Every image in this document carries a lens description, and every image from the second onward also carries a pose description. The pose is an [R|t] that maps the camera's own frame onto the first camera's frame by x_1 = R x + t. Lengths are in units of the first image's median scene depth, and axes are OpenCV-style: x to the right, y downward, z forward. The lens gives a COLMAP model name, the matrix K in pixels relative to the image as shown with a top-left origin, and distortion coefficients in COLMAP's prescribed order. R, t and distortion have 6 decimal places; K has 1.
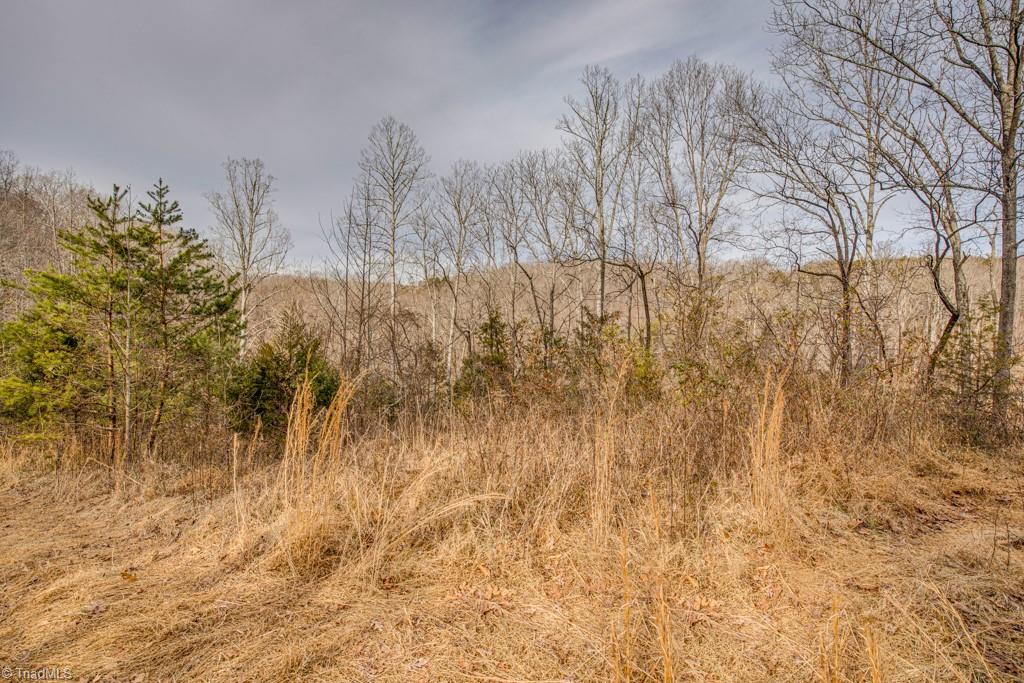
lens RADIAL K [[468.9, 0, 512.0], [0, 468.9, 341.5], [0, 0, 1]] dist [-0.024663, 0.001237]
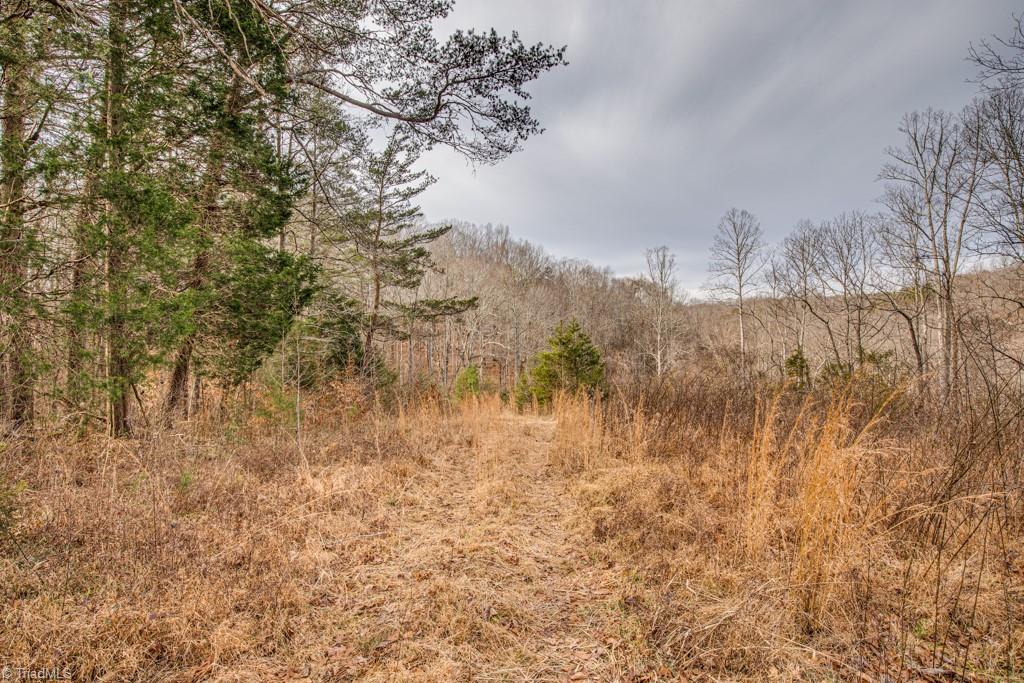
lens RADIAL K [[468.9, 0, 512.0], [0, 468.9, 341.5], [0, 0, 1]] dist [-0.024663, 0.001237]
pose [[0.577090, -0.024867, -0.816302, 0.471930], [0.000849, 0.999554, -0.029849, -0.044347], [0.816680, 0.016532, 0.576854, -0.325107]]
